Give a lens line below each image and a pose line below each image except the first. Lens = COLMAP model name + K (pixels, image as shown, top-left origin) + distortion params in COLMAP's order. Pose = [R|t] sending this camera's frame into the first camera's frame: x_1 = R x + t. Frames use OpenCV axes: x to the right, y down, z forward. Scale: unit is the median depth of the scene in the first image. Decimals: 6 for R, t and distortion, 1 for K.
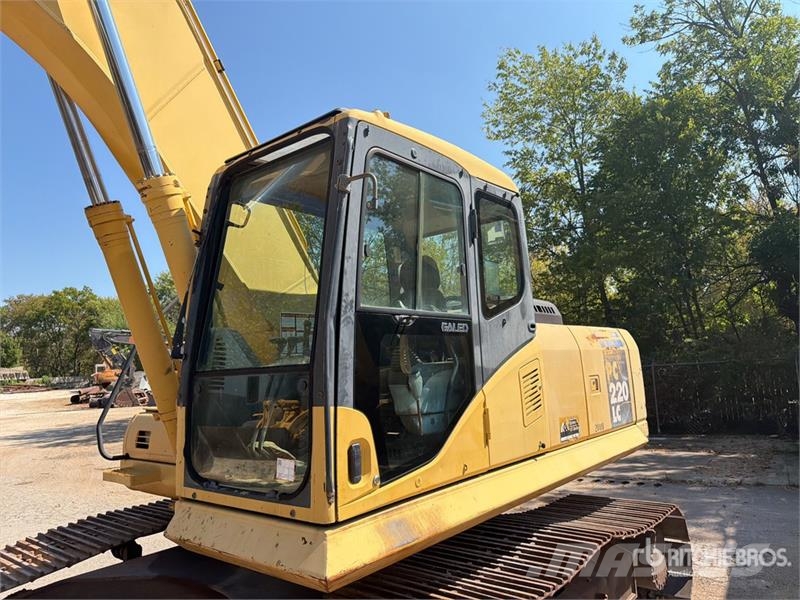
lens RADIAL K [[558.9, 0, 400.2], [0, 558.9, 297.1], [0, 0, 1]] dist [0.114806, -0.212417]
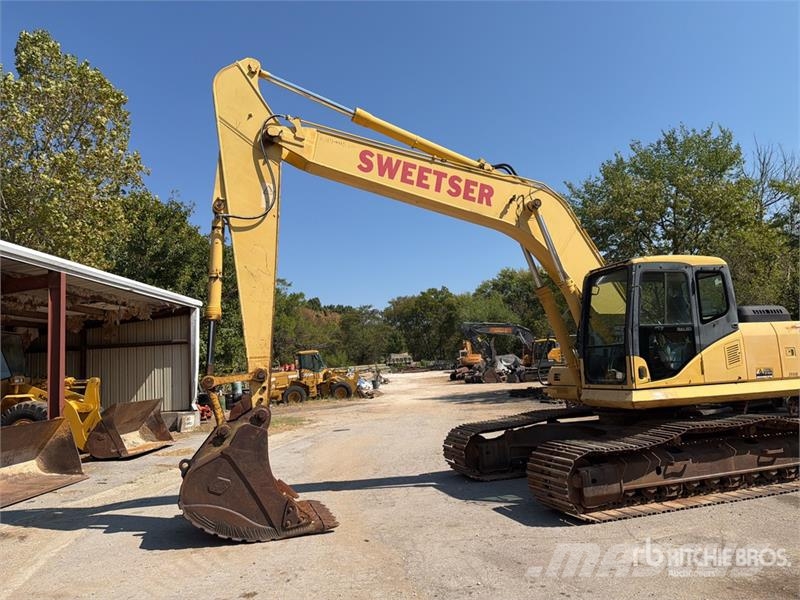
lens RADIAL K [[559.9, 0, 395.3], [0, 559.9, 303.8], [0, 0, 1]] dist [0.115058, -0.180235]
pose [[0.834660, -0.056403, -0.547870, 0.412572], [0.076604, 0.996962, 0.014067, -0.194545], [0.545412, -0.053710, 0.836445, -1.857049]]
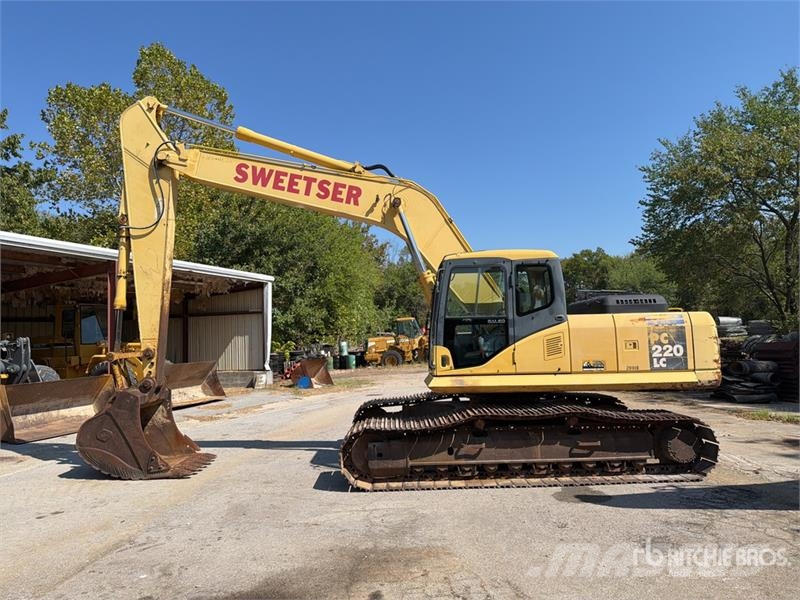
lens RADIAL K [[558.9, 0, 400.2], [0, 558.9, 297.1], [0, 0, 1]] dist [0.114806, -0.212417]
pose [[0.639157, -0.022125, -0.768758, 1.823435], [0.089056, 0.994991, 0.045406, -0.221183], [0.763903, -0.097484, 0.637926, -1.062714]]
